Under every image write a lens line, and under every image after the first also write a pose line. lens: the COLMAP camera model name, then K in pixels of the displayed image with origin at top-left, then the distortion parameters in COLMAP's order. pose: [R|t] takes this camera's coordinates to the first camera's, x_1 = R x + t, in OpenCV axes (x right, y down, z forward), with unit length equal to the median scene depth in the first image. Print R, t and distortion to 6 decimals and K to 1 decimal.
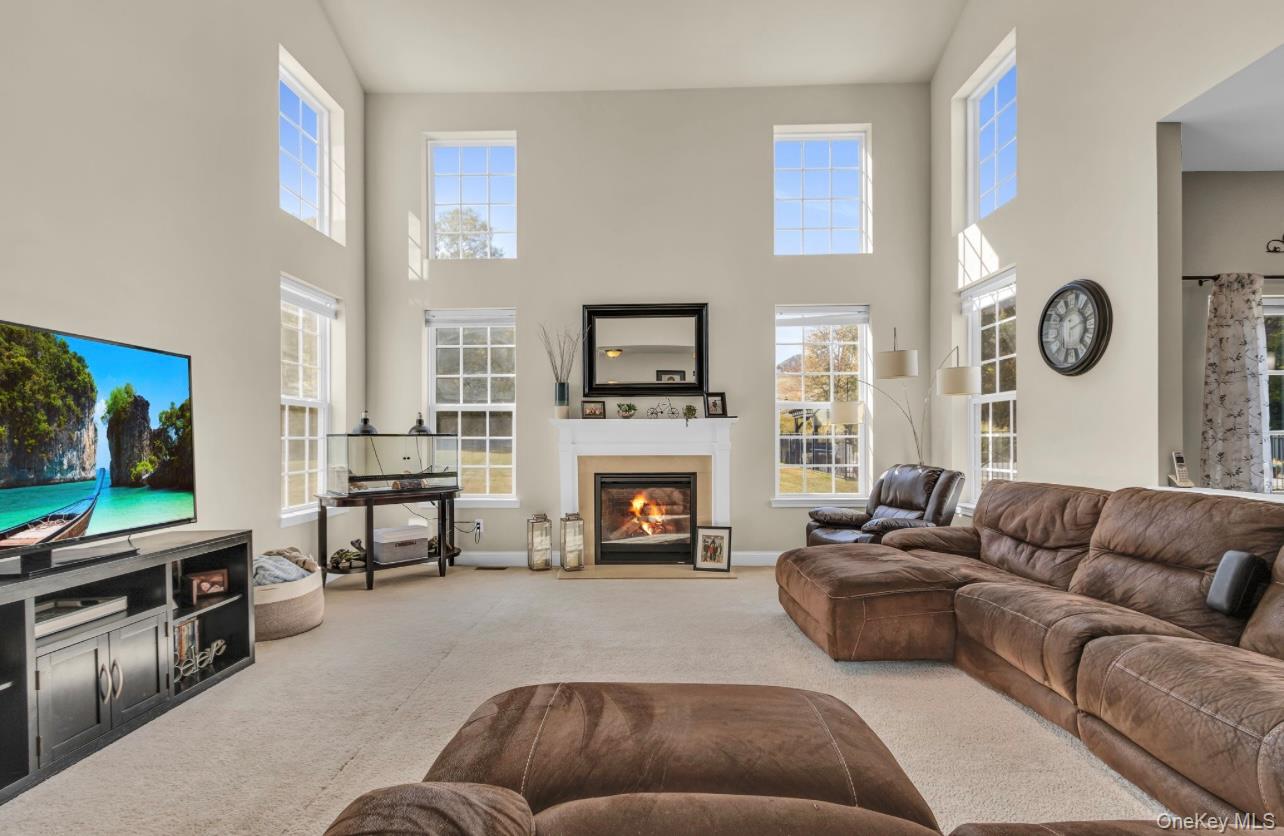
lens RADIAL K [[593.6, 0, 634.2], [0, 593.6, 437.6], [0, 0, 1]] dist [0.000310, -0.000245]
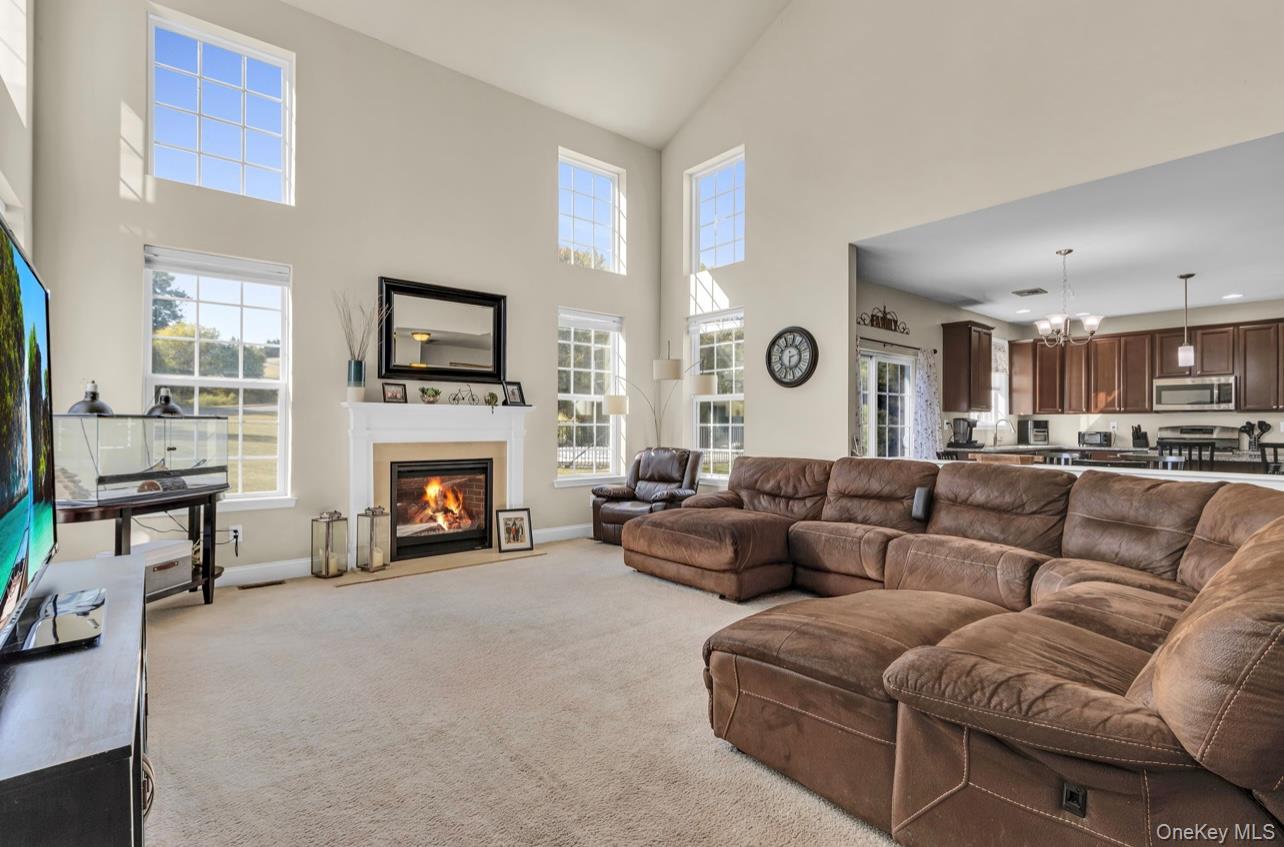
lens RADIAL K [[593.0, 0, 632.6], [0, 593.0, 421.8], [0, 0, 1]] dist [0.001206, 0.000117]
pose [[0.756810, 0.013415, 0.653497, -0.389164], [-0.009787, 0.999910, -0.009191, 0.002487], [-0.653562, 0.000560, 0.756873, 0.065493]]
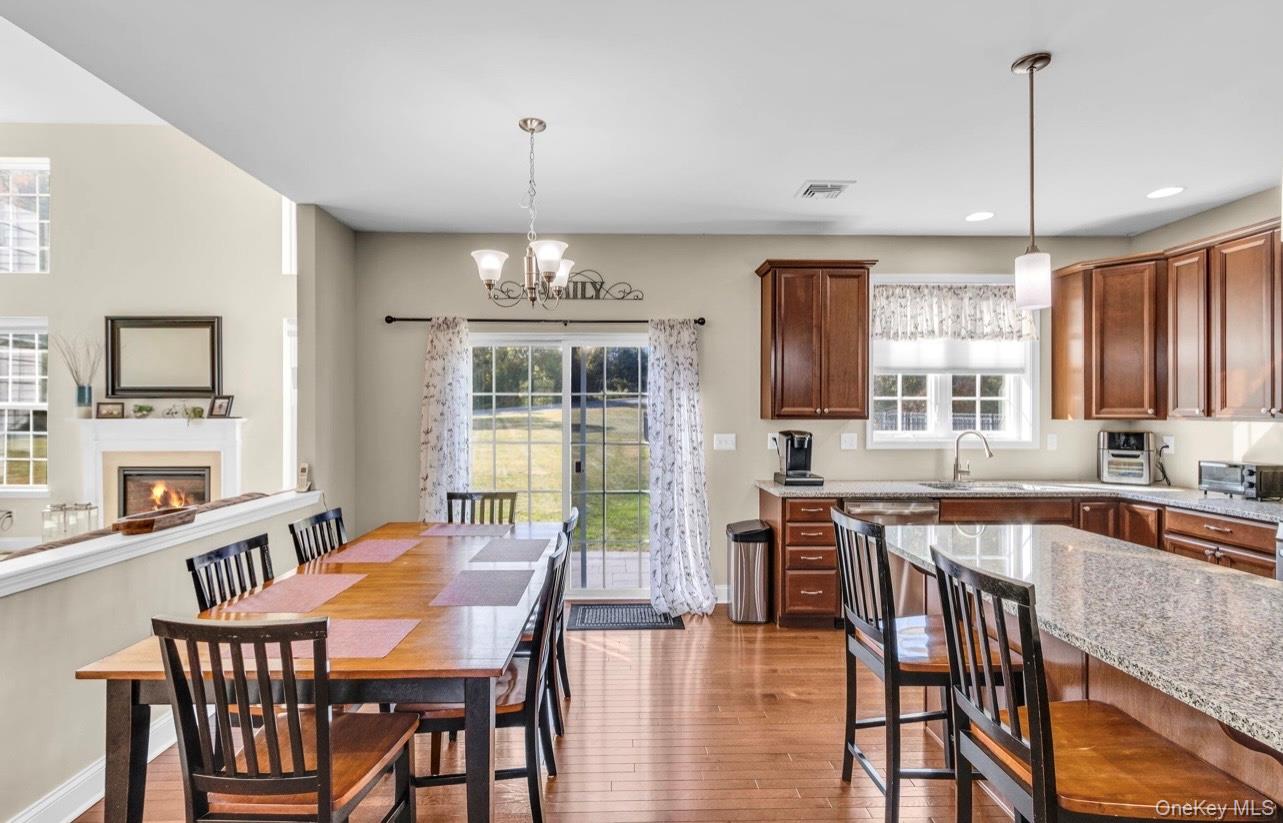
lens RADIAL K [[596.7, 0, 624.4], [0, 596.7, 412.5], [0, 0, 1]] dist [0.001601, -0.000435]
pose [[0.998752, 0.005856, 0.049598, 0.844199], [-0.005960, 0.999980, 0.001946, -0.051112], [-0.049586, -0.002239, 0.998767, -0.173533]]
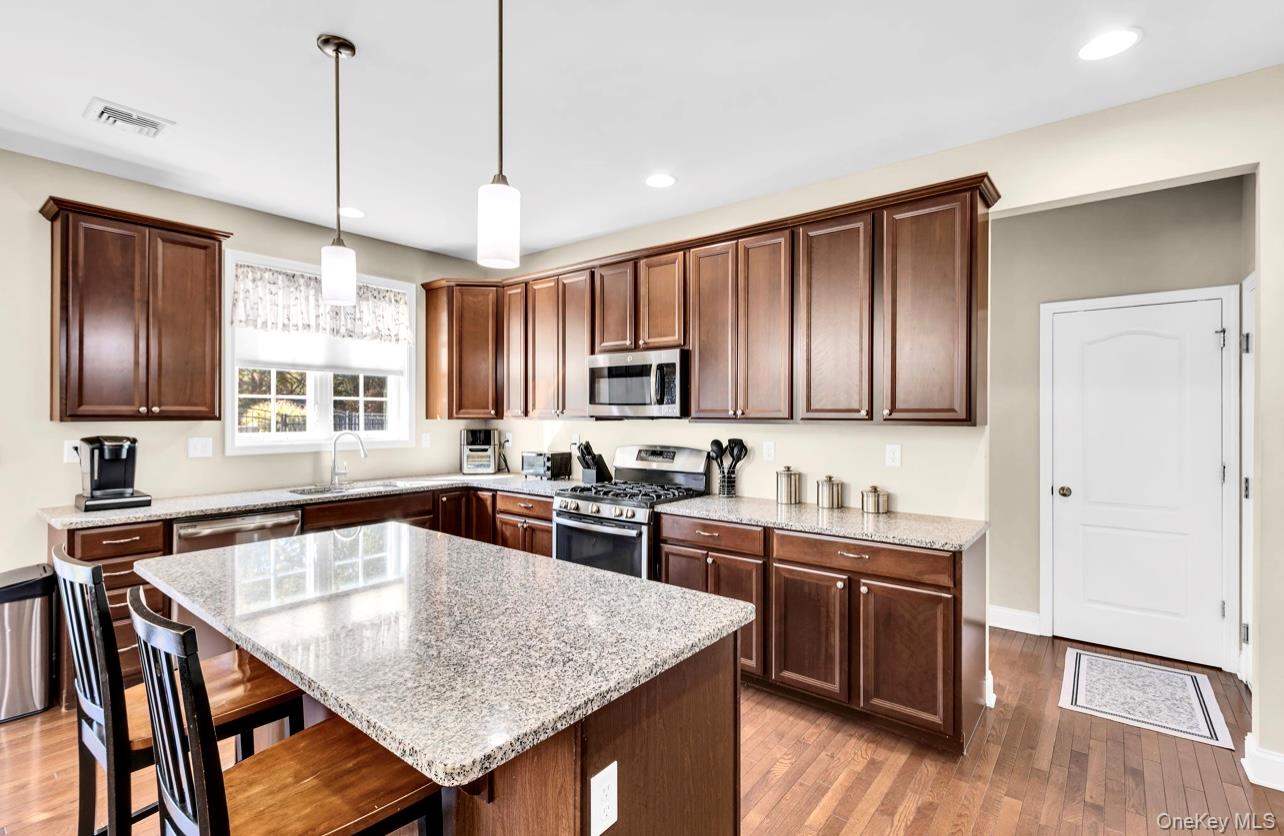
lens RADIAL K [[595.8, 0, 638.9], [0, 595.8, 414.9], [0, 0, 1]] dist [0.000928, 0.000170]
pose [[0.600518, 0.005914, 0.799589, 0.952994], [-0.007683, 0.999969, -0.001627, -0.051064], [-0.799574, -0.005166, 0.600545, -0.171560]]
